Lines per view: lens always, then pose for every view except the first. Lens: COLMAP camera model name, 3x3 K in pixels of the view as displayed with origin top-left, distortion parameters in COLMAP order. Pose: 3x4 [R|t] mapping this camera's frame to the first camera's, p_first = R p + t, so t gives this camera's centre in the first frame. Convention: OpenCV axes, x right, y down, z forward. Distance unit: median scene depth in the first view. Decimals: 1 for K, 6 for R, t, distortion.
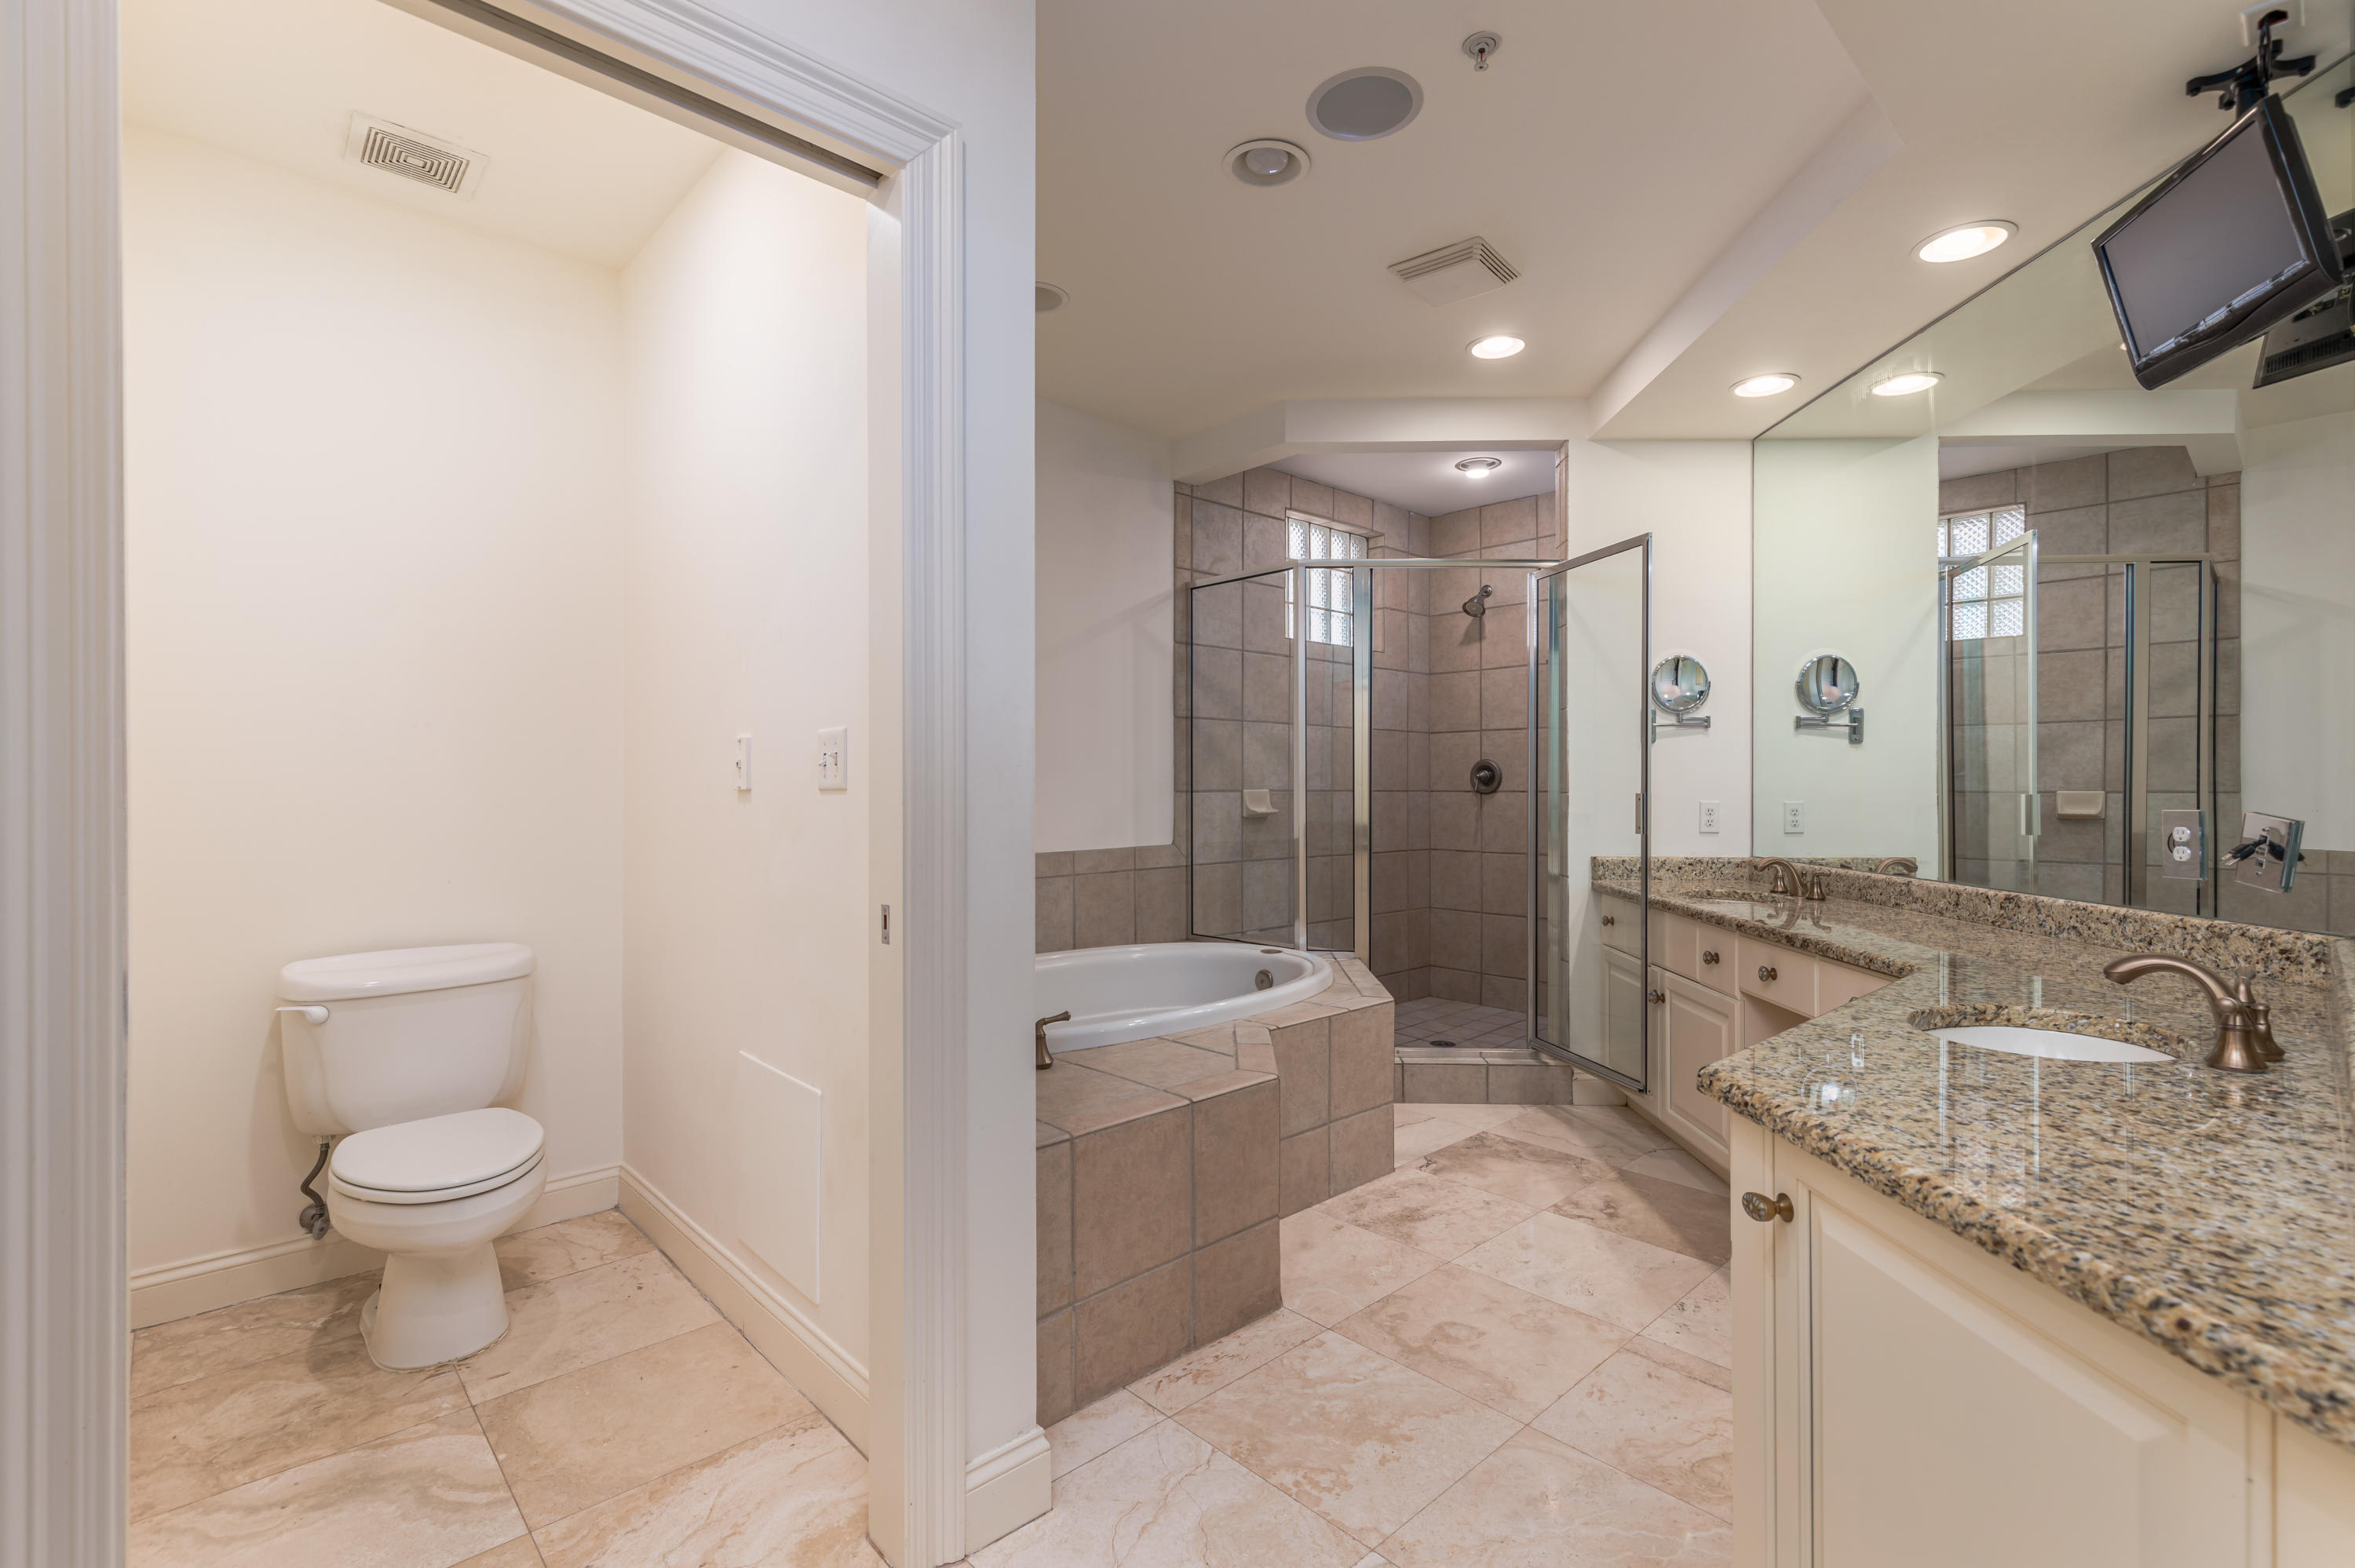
lens RADIAL K [[1060.4, 0, 1169.5], [0, 1060.4, 768.2], [0, 0, 1]] dist [0.001744, -0.000222]
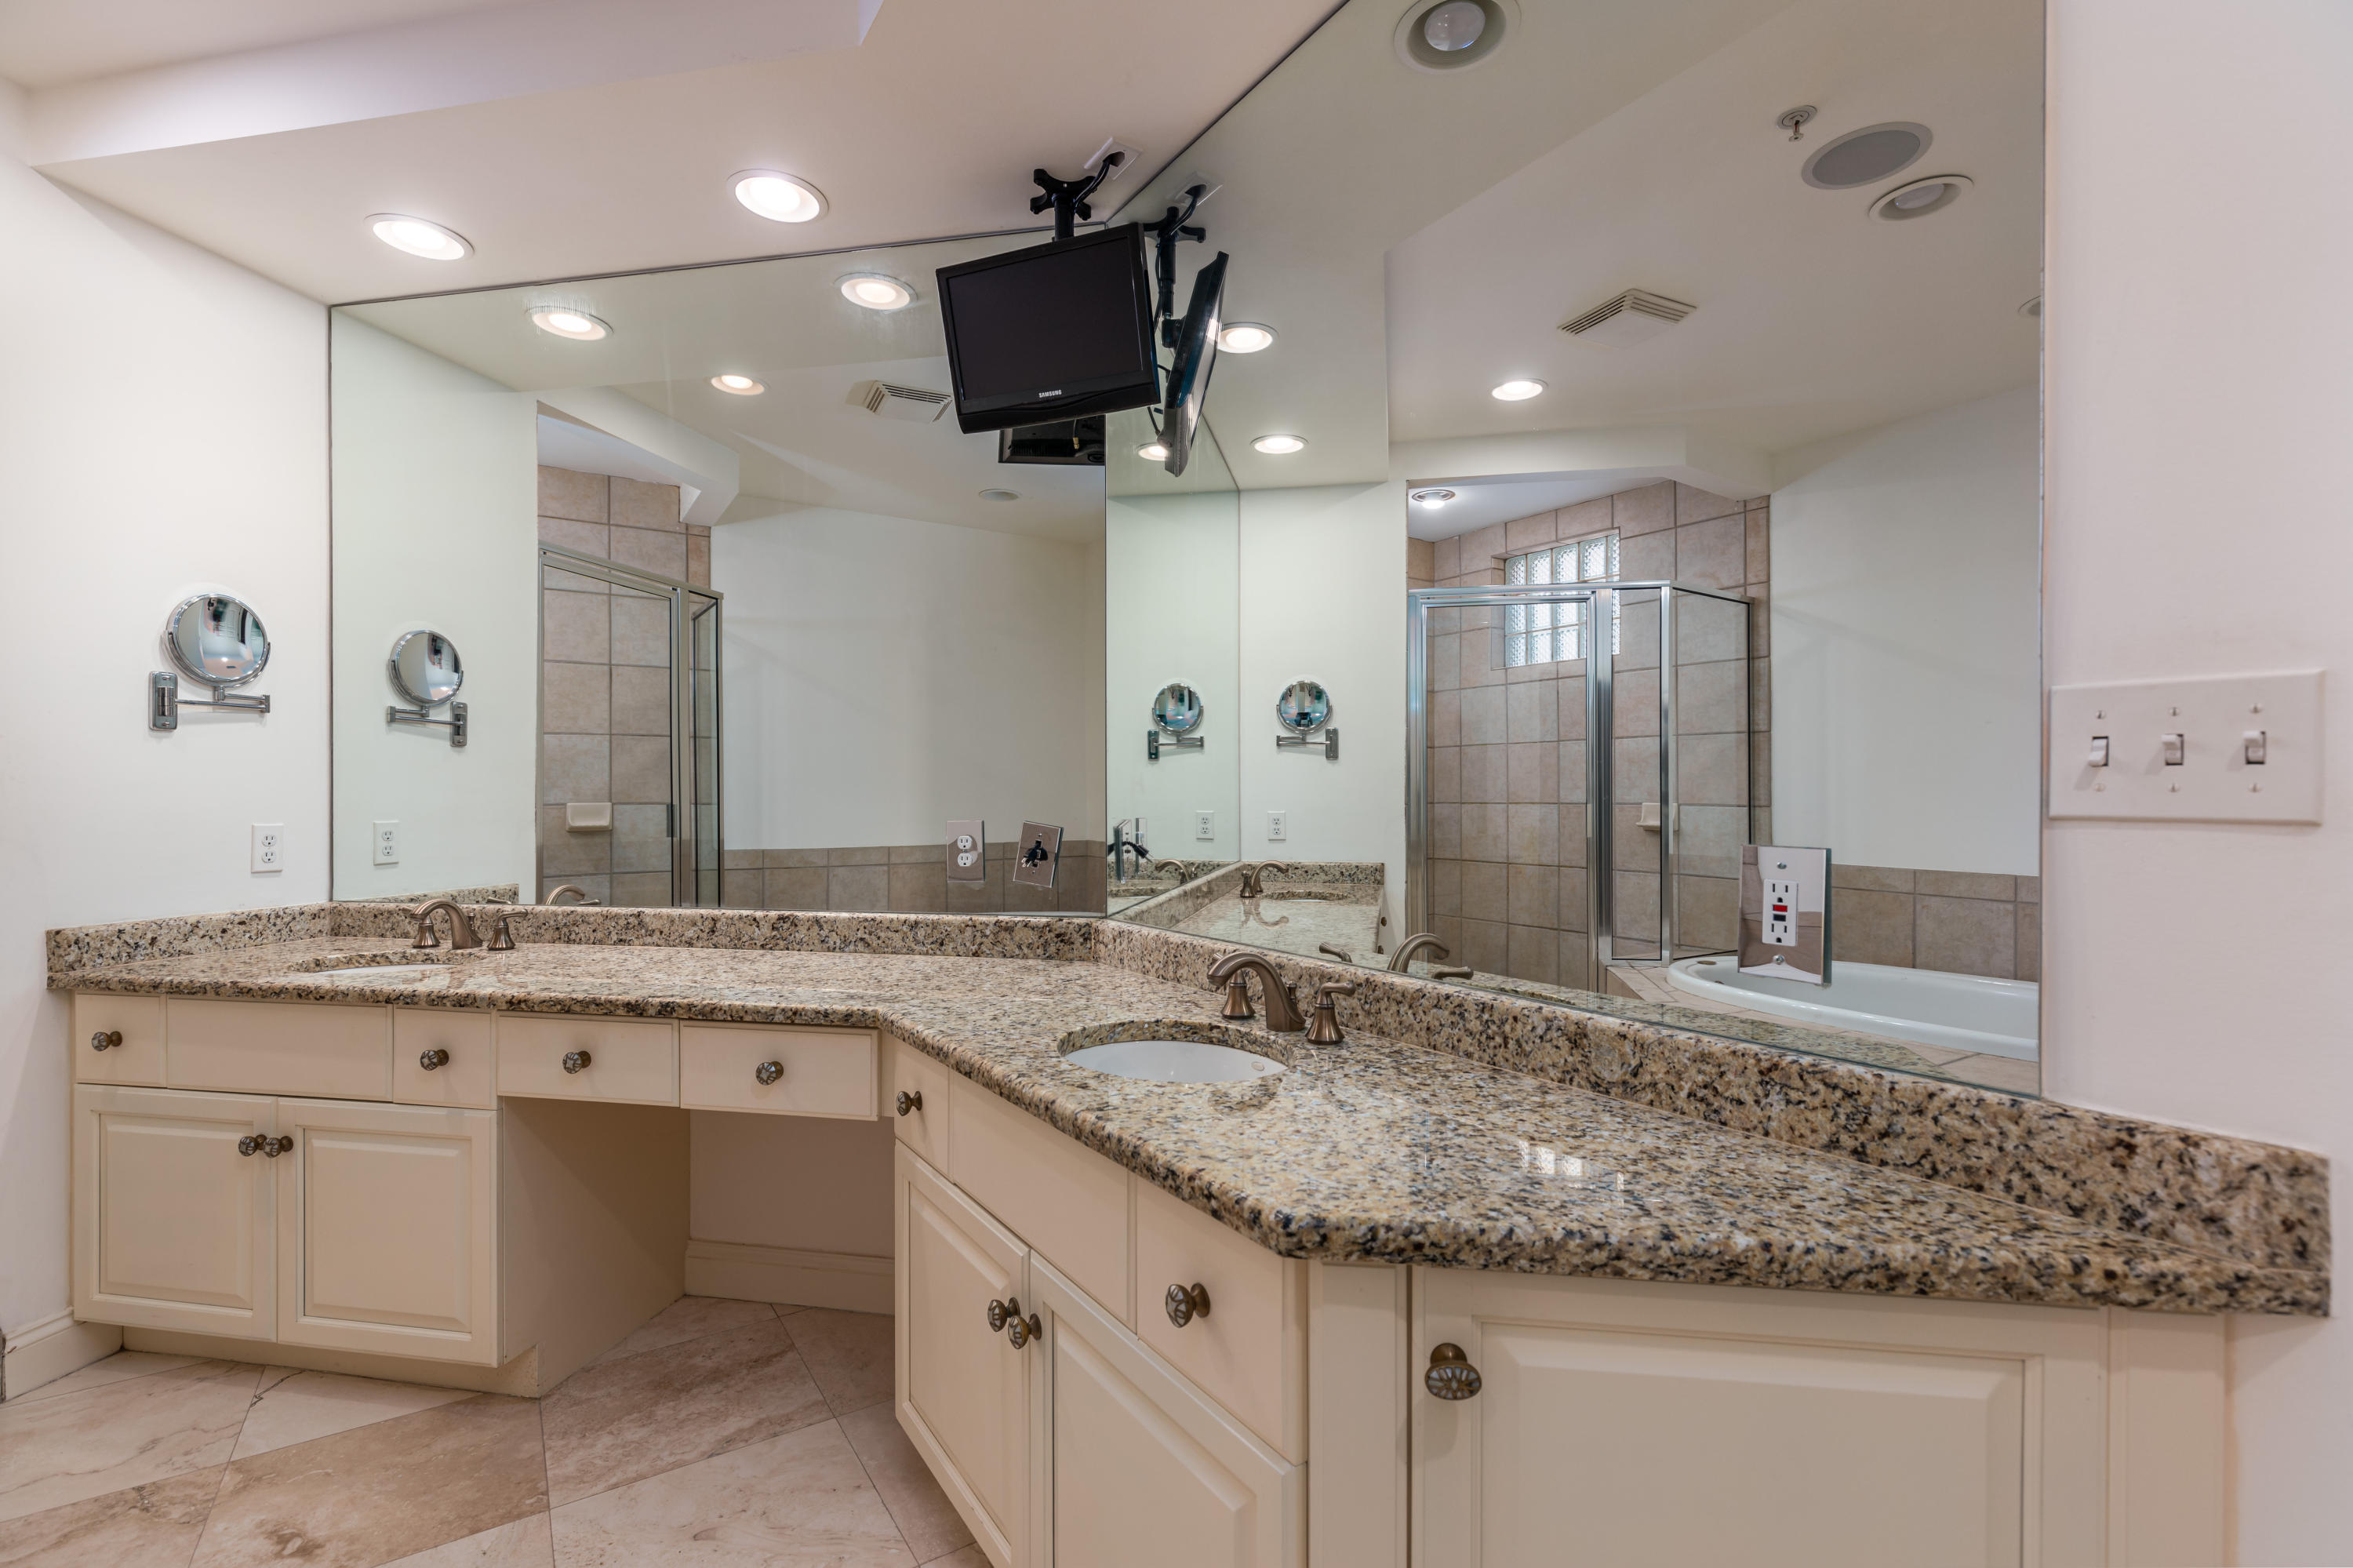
lens RADIAL K [[1058.0, 0, 1184.3], [0, 1058.0, 797.0], [0, 0, 1]] dist [0.006355, -0.000201]
pose [[0.150480, -0.003238, 0.988608, -0.060558], [-0.013265, 0.999898, 0.005294, 0.003270], [-0.988524, -0.013911, 0.150422, 0.338760]]
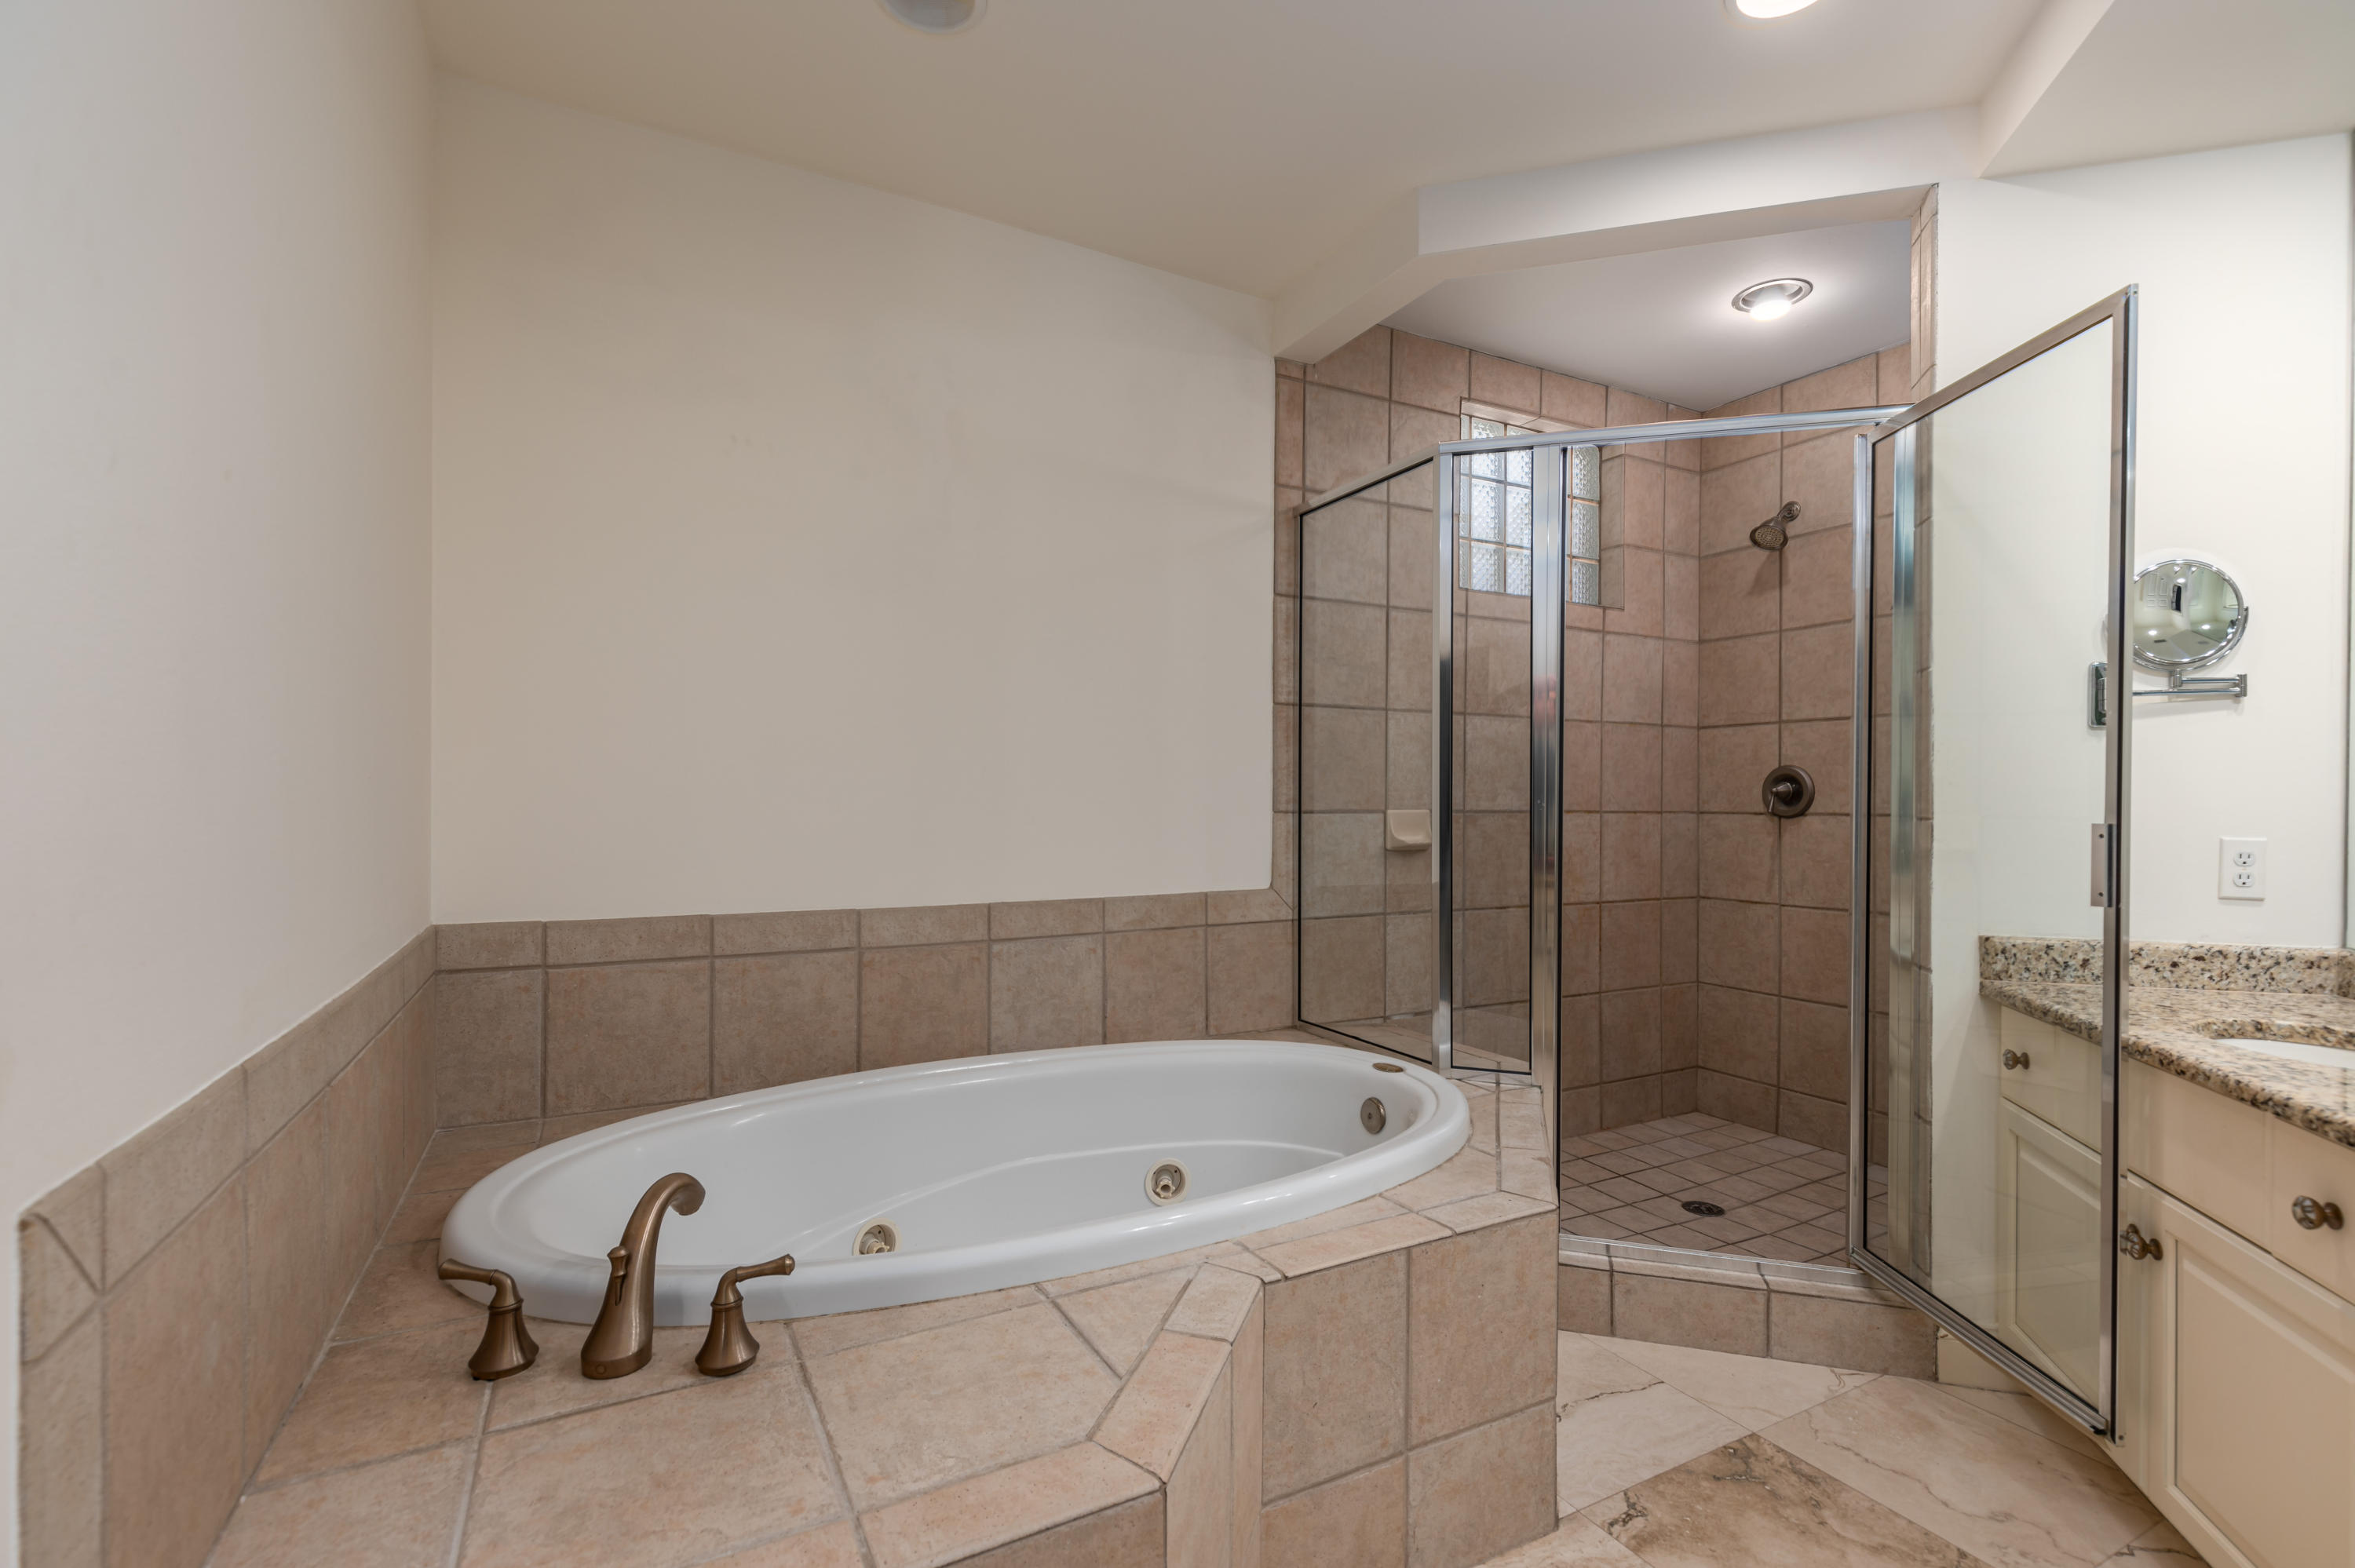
lens RADIAL K [[1058.7, 0, 1185.3], [0, 1058.7, 797.0], [0, 0, 1]] dist [0.006355, -0.000201]
pose [[0.968938, 0.002897, -0.247287, 0.135837], [0.000010, 0.999931, 0.011754, 0.004852], [0.247304, -0.011391, 0.968871, 0.368564]]
